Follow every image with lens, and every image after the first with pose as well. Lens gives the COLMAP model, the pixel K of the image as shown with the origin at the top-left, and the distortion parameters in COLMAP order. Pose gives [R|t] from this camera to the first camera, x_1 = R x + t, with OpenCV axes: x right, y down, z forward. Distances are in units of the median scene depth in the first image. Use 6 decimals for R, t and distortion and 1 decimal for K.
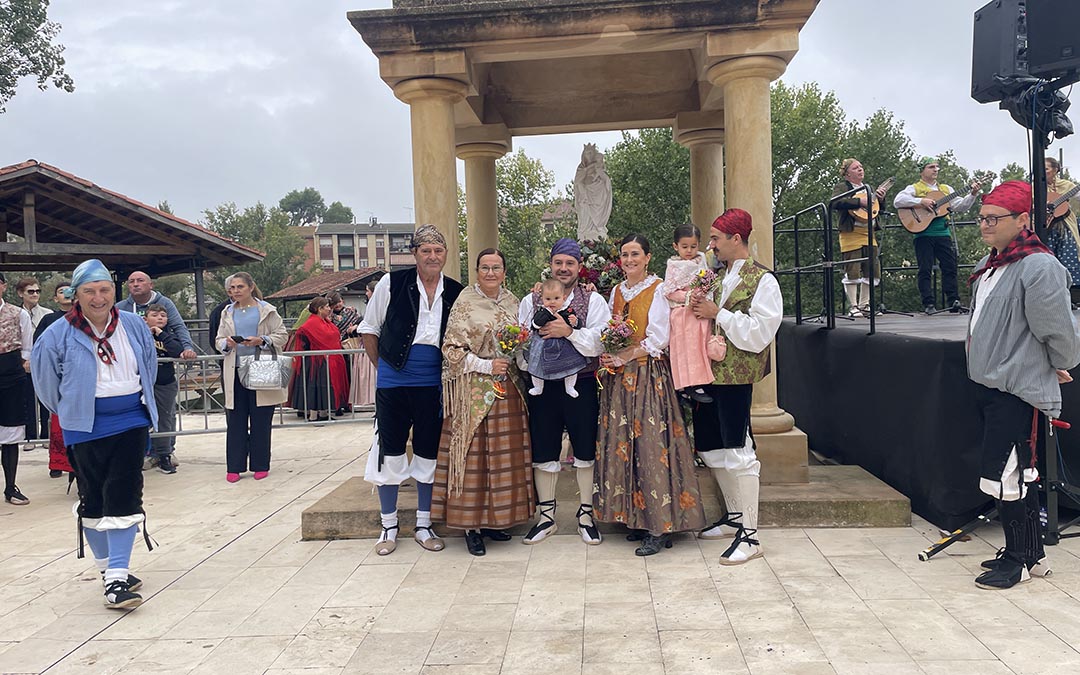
lens RADIAL K [[845.9, 0, 551.7], [0, 845.9, 339.4], [0, 0, 1]] dist [0.094809, -0.129115]
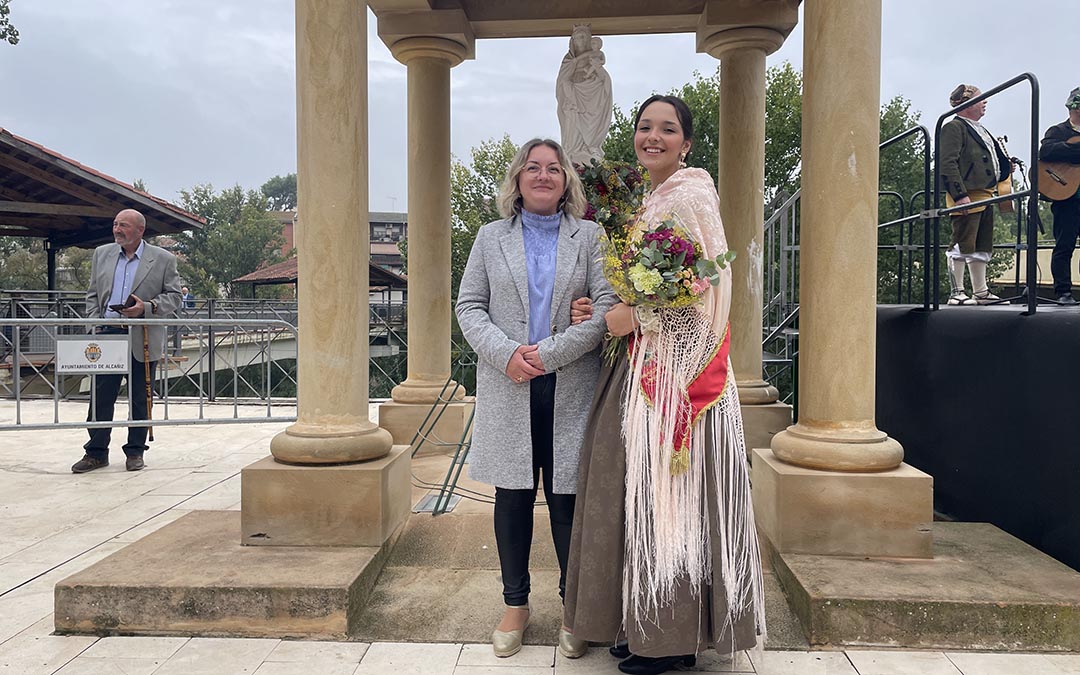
lens RADIAL K [[840.7, 0, 537.8], [0, 840.7, 331.9], [0, 0, 1]] dist [0.089206, -0.126309]
pose [[0.999304, 0.036913, 0.005296, 0.007186], [-0.036877, 0.999296, -0.006885, 0.009888], [-0.005546, 0.006684, 0.999962, 0.159786]]
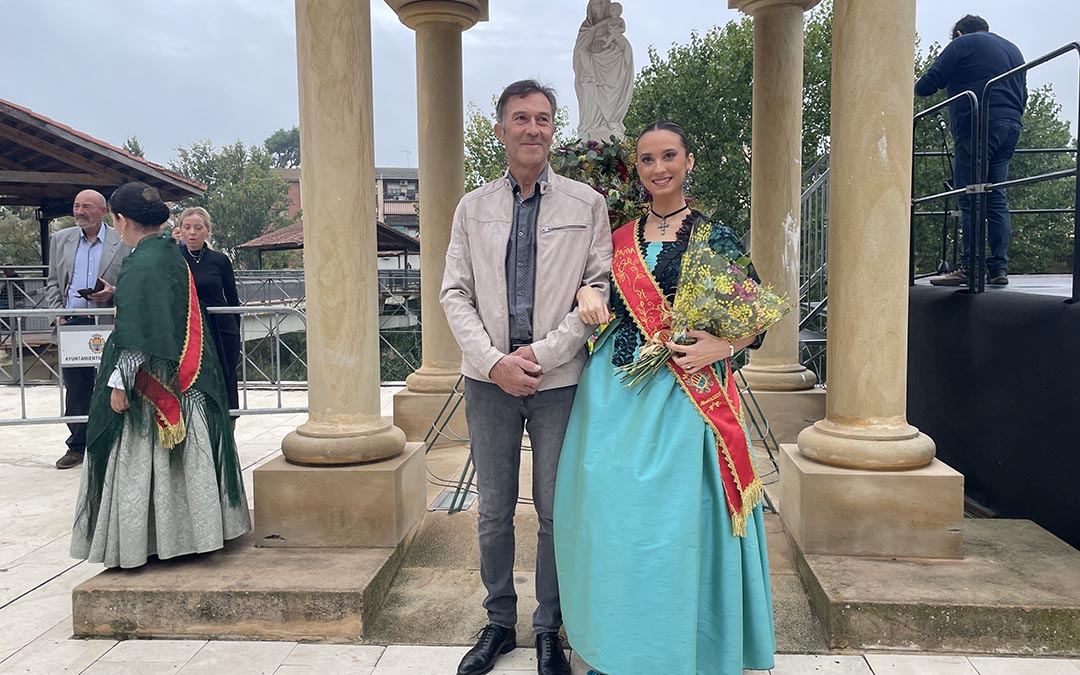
lens RADIAL K [[921.4, 0, 538.7], [0, 921.4, 345.3], [0, 0, 1]] dist [0.088155, -0.125207]
pose [[0.999324, 0.025687, -0.026288, 0.011579], [-0.024417, 0.998572, 0.047517, 0.000897], [0.027471, -0.046843, 0.998524, 0.145907]]
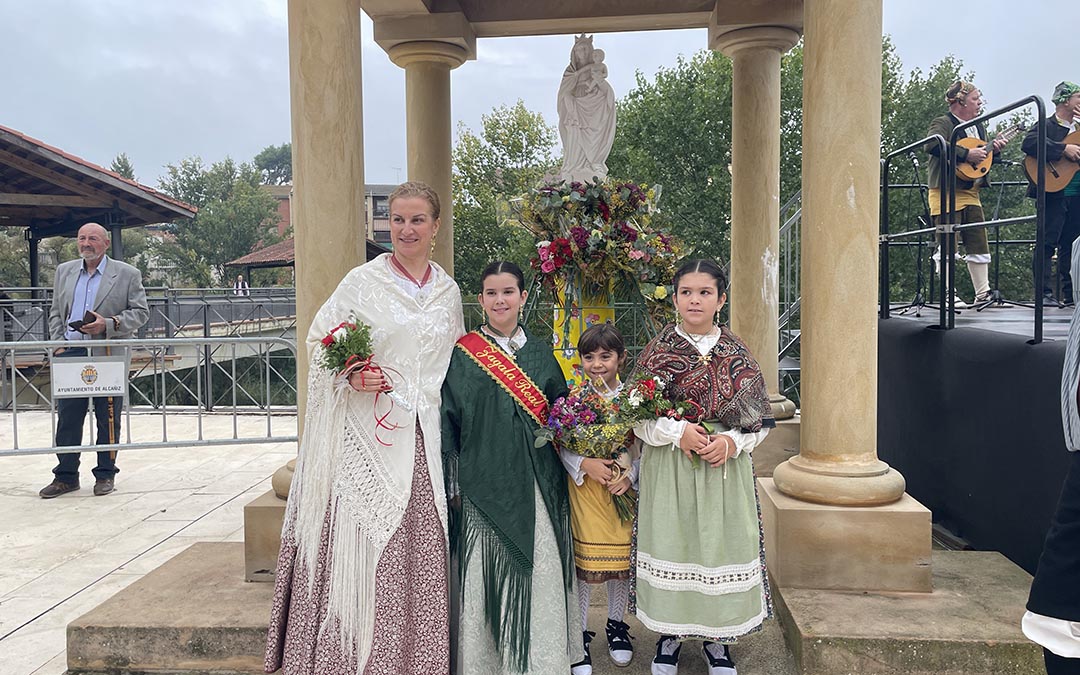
lens RADIAL K [[921.7, 0, 540.0], [0, 921.7, 337.5], [0, 0, 1]] dist [0.089866, -0.128179]
pose [[0.999569, 0.025792, -0.014009, 0.013150], [-0.025481, 0.999433, 0.021988, -0.006315], [0.014569, -0.021622, 0.999660, 0.137065]]
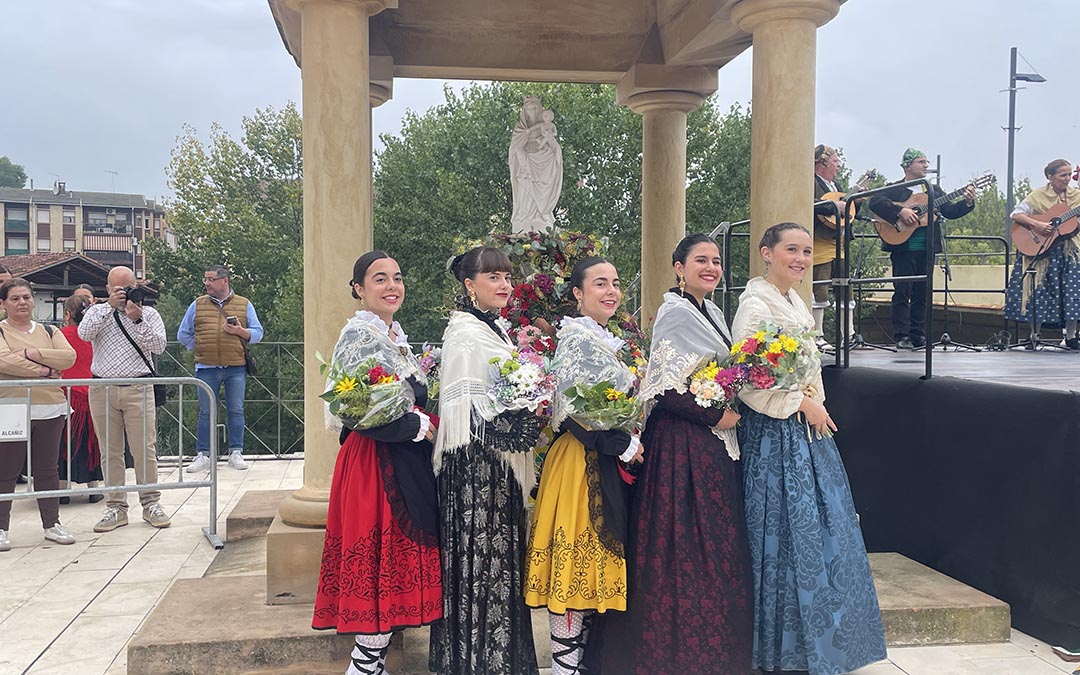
lens RADIAL K [[1086.5, 0, 554.8], [0, 1086.5, 355.3], [0, 0, 1]] dist [0.123493, -0.221690]
pose [[0.973958, 0.028977, 0.224871, -0.066103], [-0.027381, 0.999573, -0.010215, -0.003044], [-0.225071, 0.003792, 0.974335, 0.055870]]
